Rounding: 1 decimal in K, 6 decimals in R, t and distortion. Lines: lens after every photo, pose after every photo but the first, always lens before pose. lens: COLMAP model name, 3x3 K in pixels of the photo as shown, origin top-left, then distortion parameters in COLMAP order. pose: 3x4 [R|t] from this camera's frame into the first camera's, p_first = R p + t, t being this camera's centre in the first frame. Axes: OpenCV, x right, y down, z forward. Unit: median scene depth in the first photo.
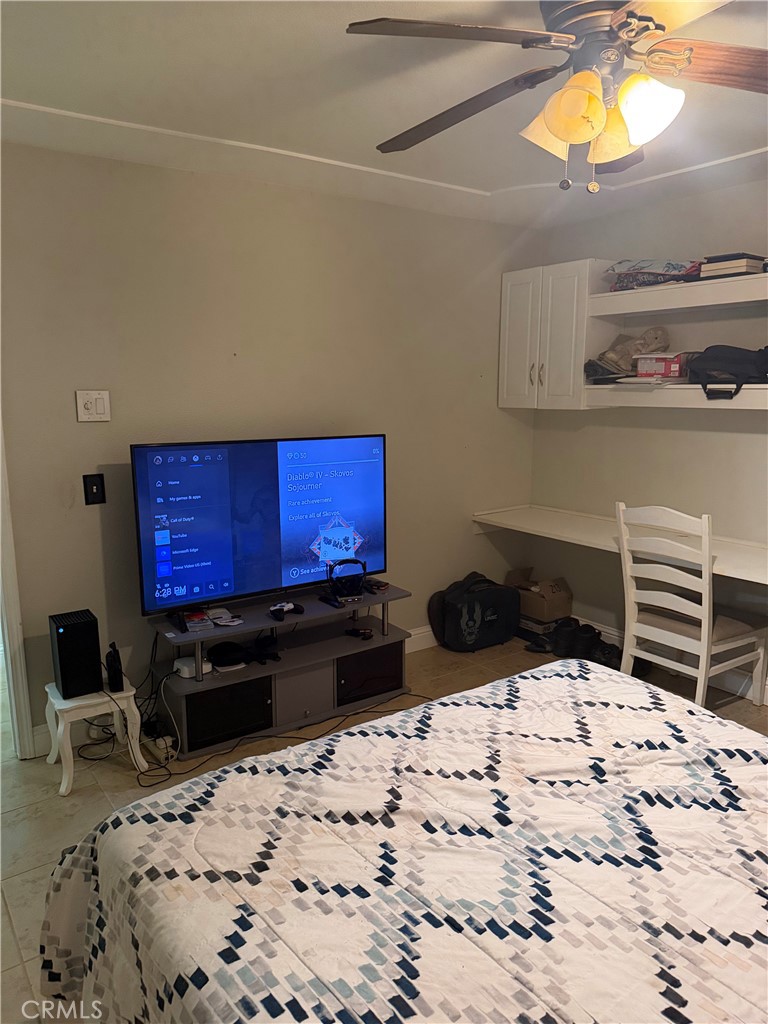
lens RADIAL K [[730.8, 0, 381.5], [0, 730.8, 515.9], [0, 0, 1]] dist [0.036176, -0.002025]
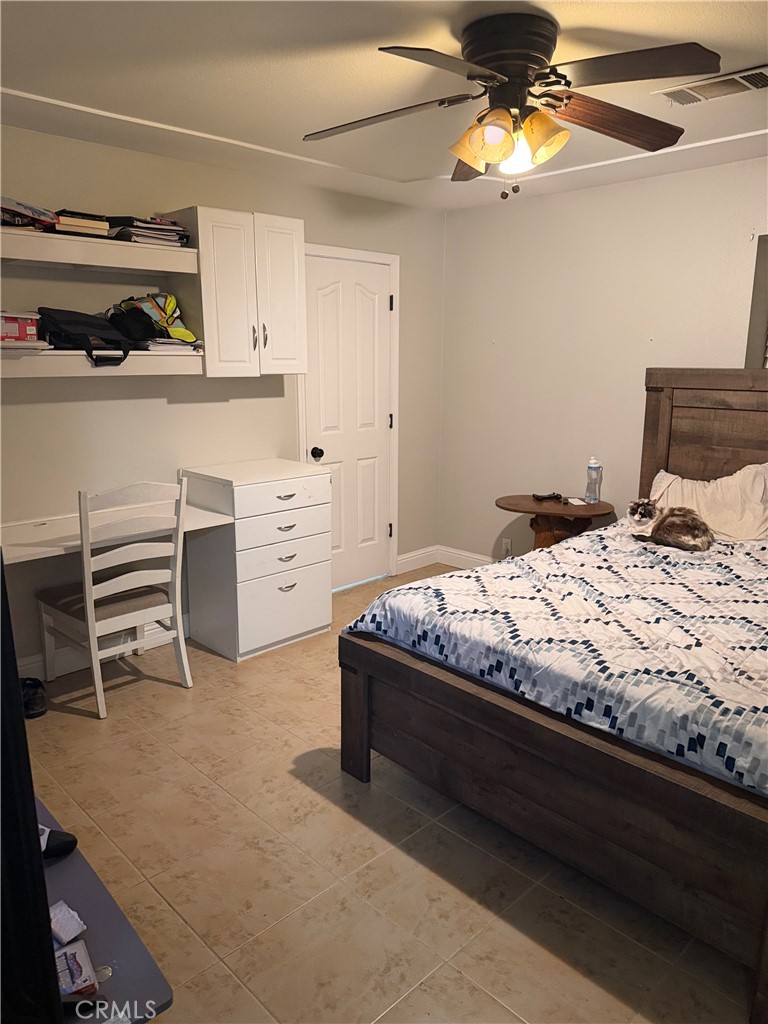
lens RADIAL K [[730.8, 0, 381.9], [0, 730.8, 509.1], [0, 0, 1]] dist [0.036176, -0.002025]
pose [[-0.139558, -0.204089, 0.968954, -0.570986], [0.185066, 0.955912, 0.227997, -0.133211], [-0.972766, 0.211139, -0.095635, 0.786843]]
